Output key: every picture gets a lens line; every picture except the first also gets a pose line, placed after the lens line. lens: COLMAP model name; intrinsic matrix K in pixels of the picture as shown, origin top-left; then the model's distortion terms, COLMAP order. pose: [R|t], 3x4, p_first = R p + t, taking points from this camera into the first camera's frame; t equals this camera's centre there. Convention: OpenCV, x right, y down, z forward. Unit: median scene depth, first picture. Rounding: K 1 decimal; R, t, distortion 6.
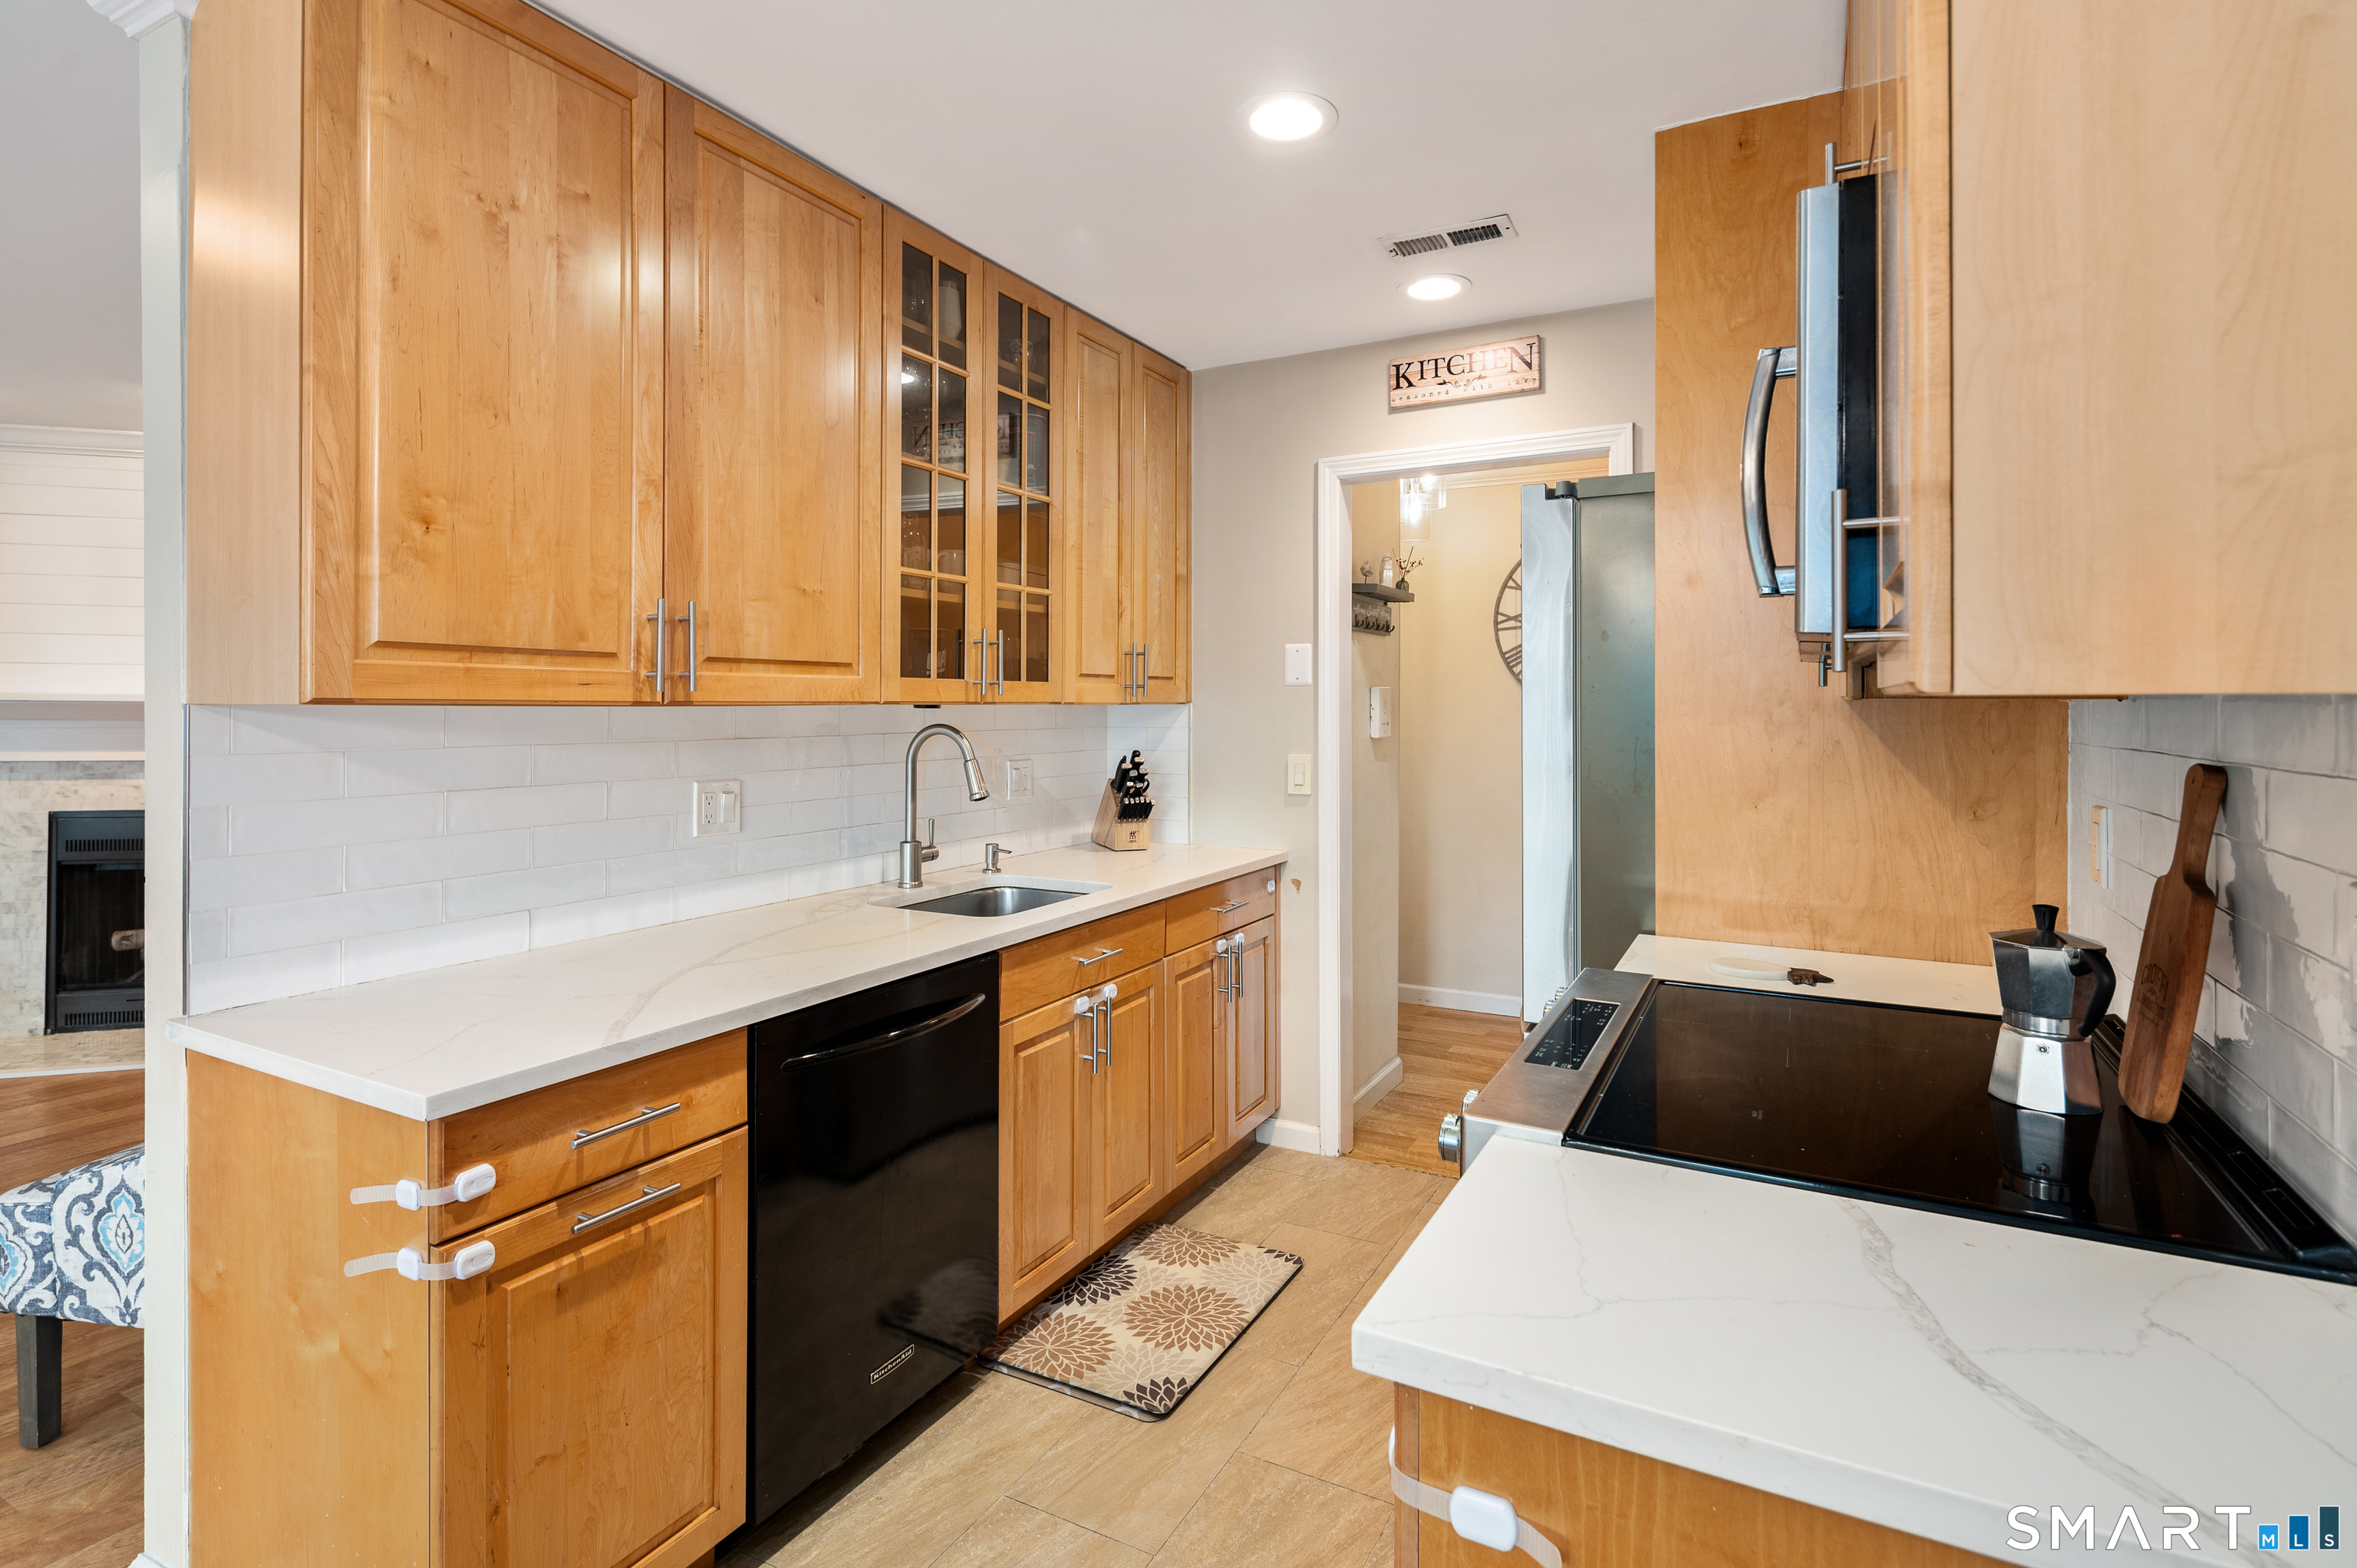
lens RADIAL K [[1151.5, 0, 1185.4], [0, 1151.5, 698.8], [0, 0, 1]] dist [0.004749, -0.005248]
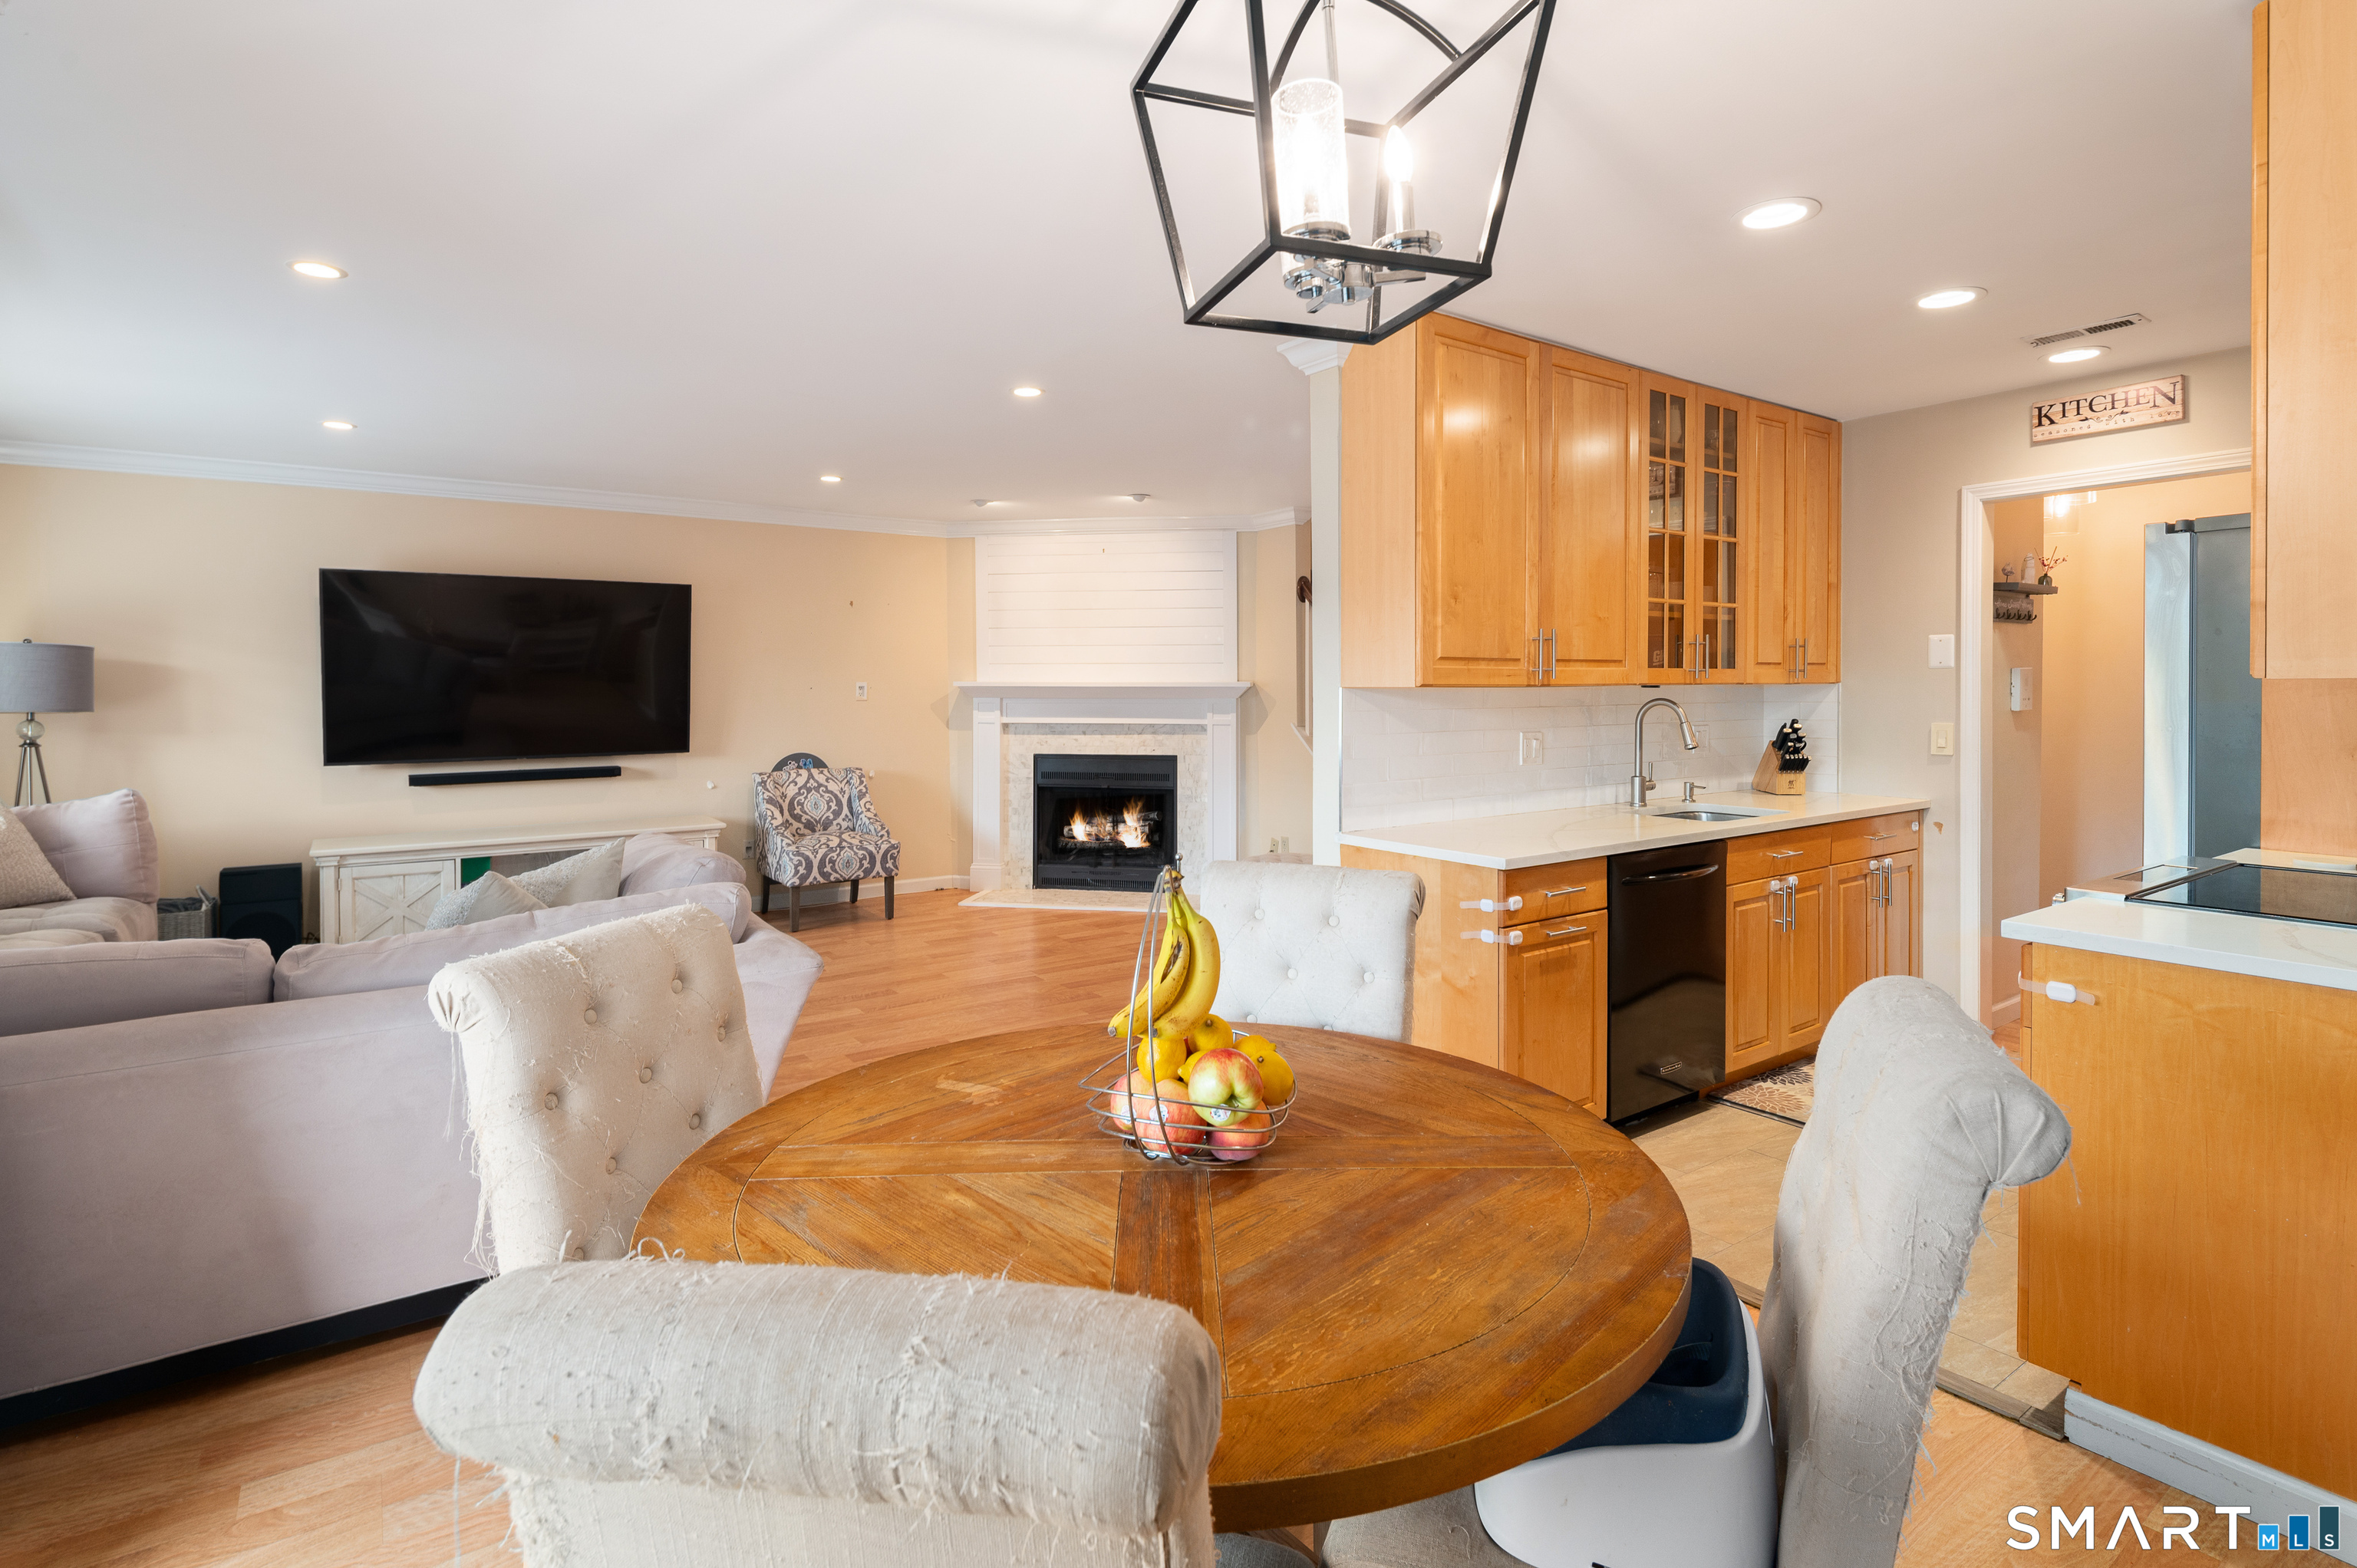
lens RADIAL K [[1151.5, 0, 1182.1], [0, 1151.5, 707.4], [0, 0, 1]] dist [0.004749, -0.005248]
pose [[0.894367, 0.001800, -0.447331, -0.106638], [0.008831, 0.999726, 0.021679, -0.004207], [0.447247, -0.023339, 0.894106, -0.659086]]
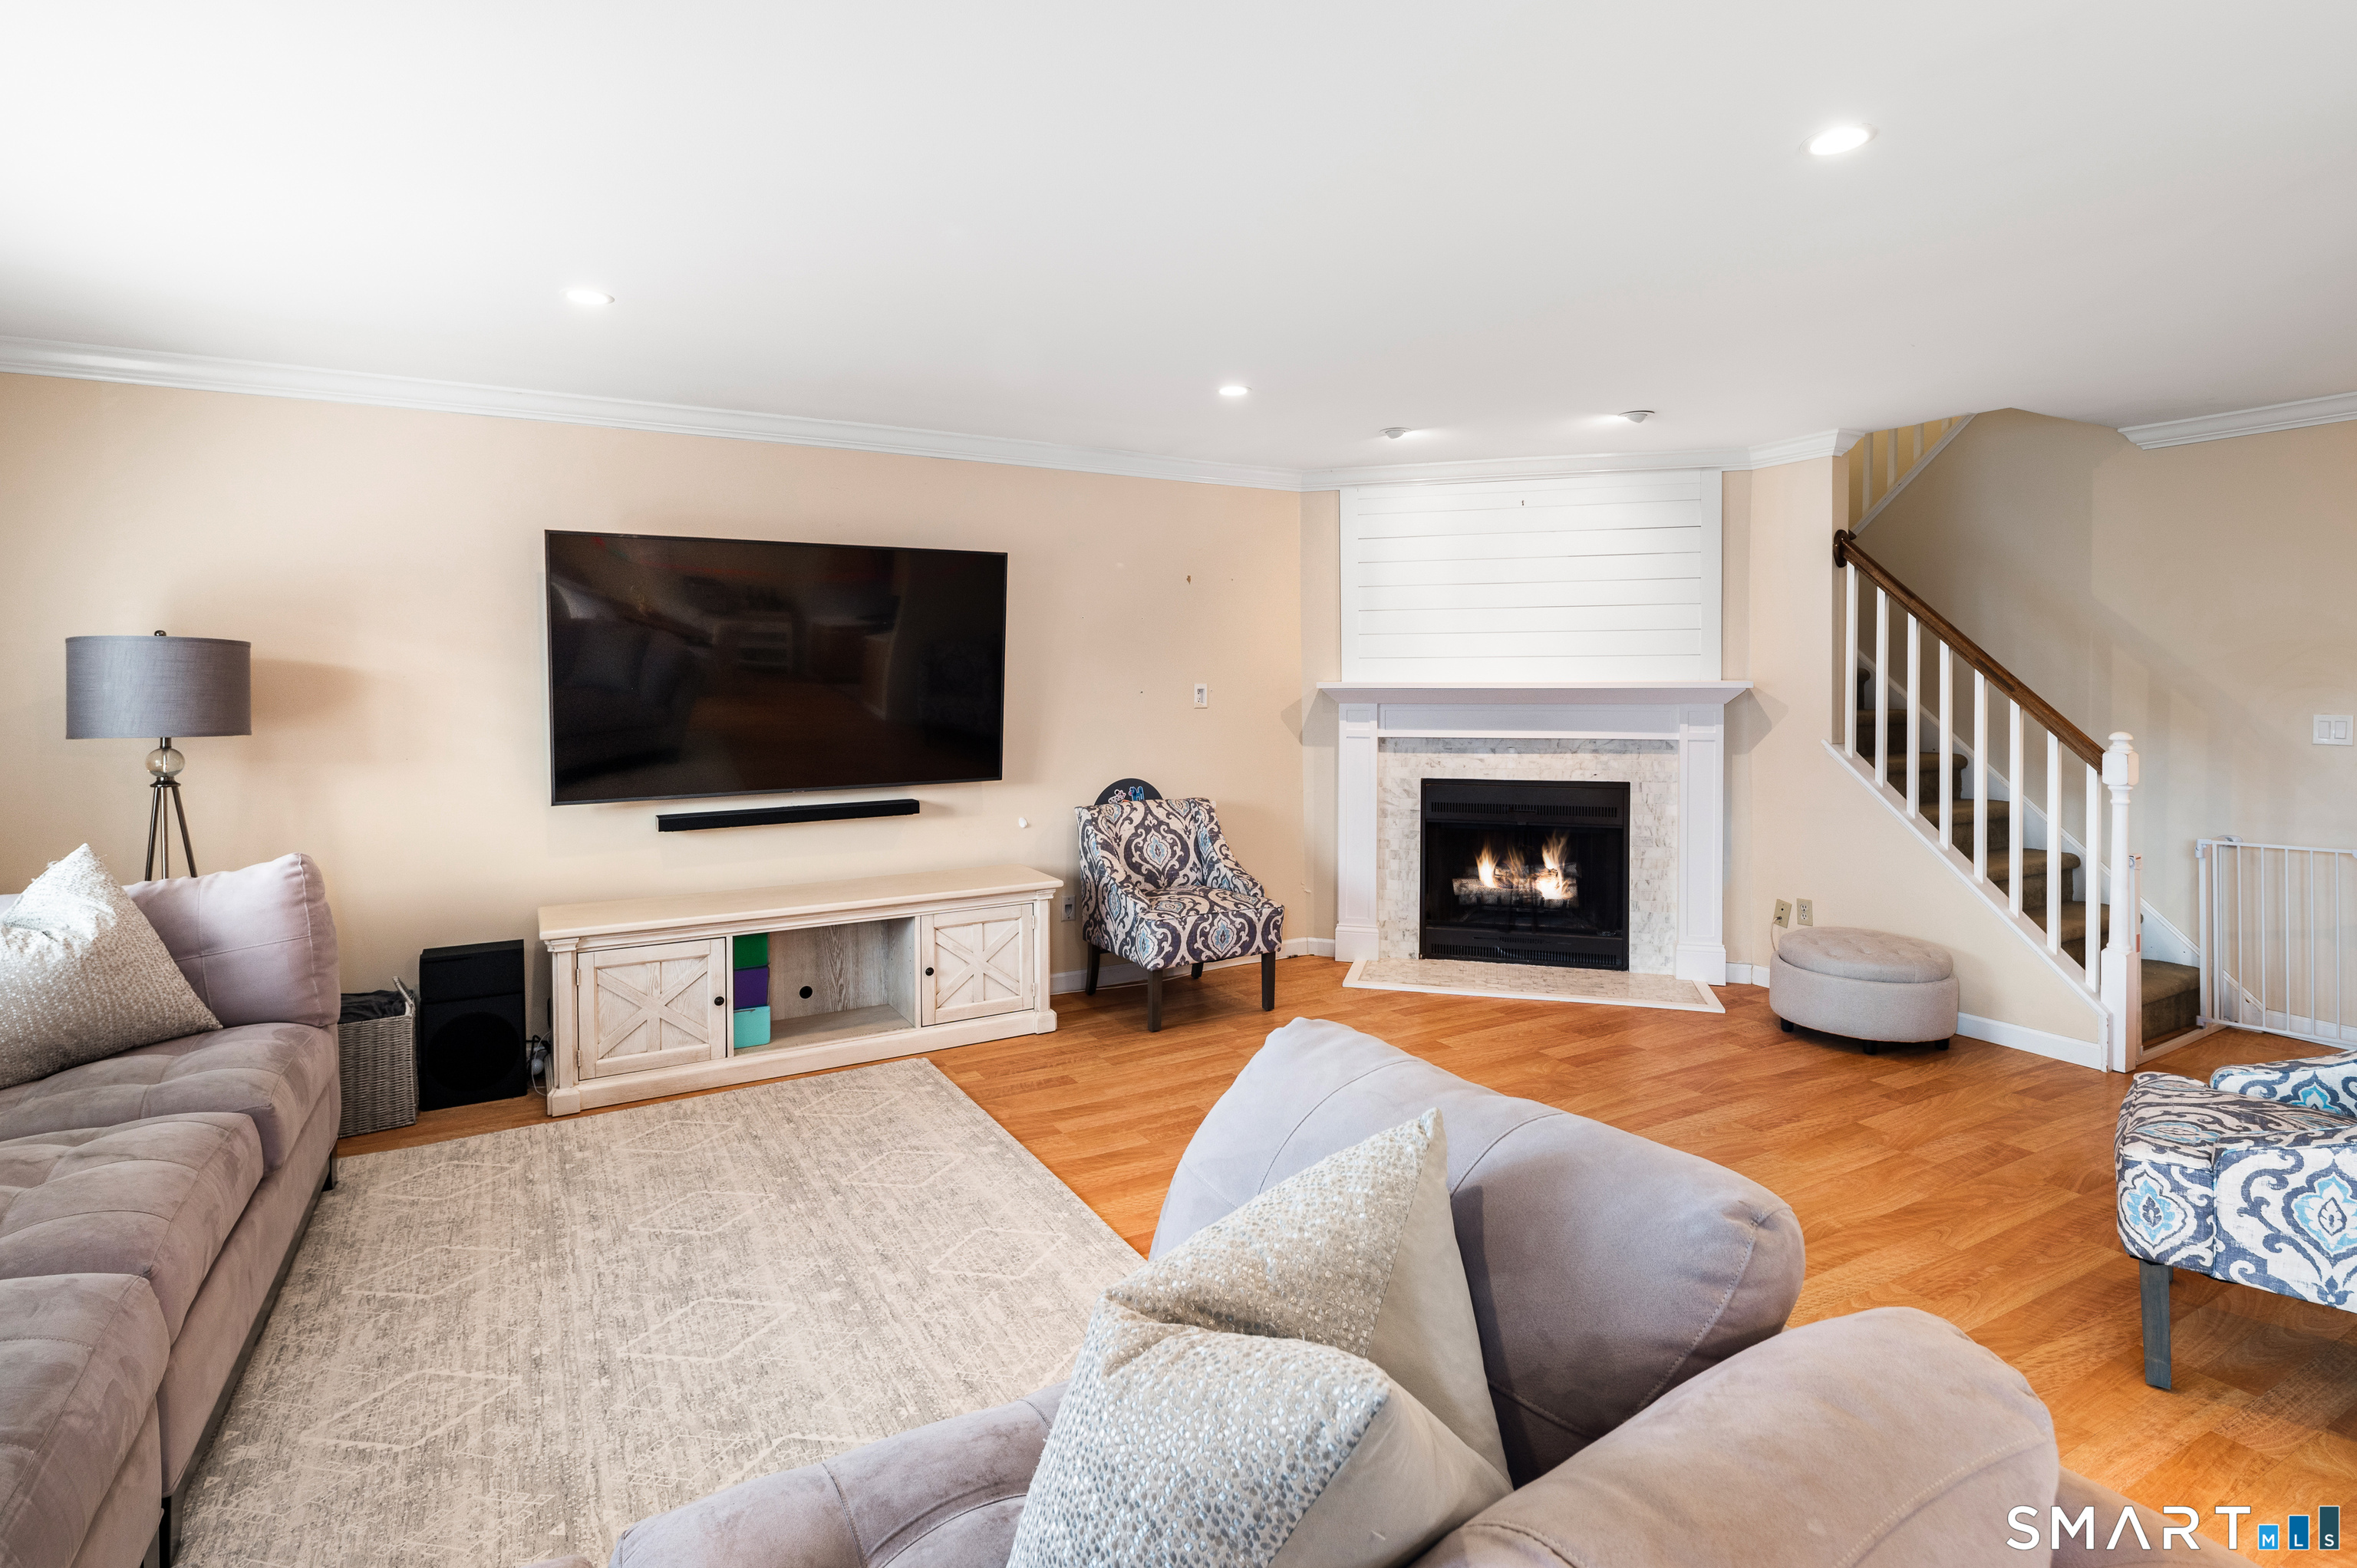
lens RADIAL K [[1151.5, 0, 1173.3], [0, 1151.5, 713.8], [0, 0, 1]] dist [0.004749, -0.005248]
pose [[0.843358, 0.004066, -0.537337, -0.961648], [0.014253, 0.999450, 0.029933, -0.020228], [0.537164, -0.032902, 0.842836, -0.308324]]
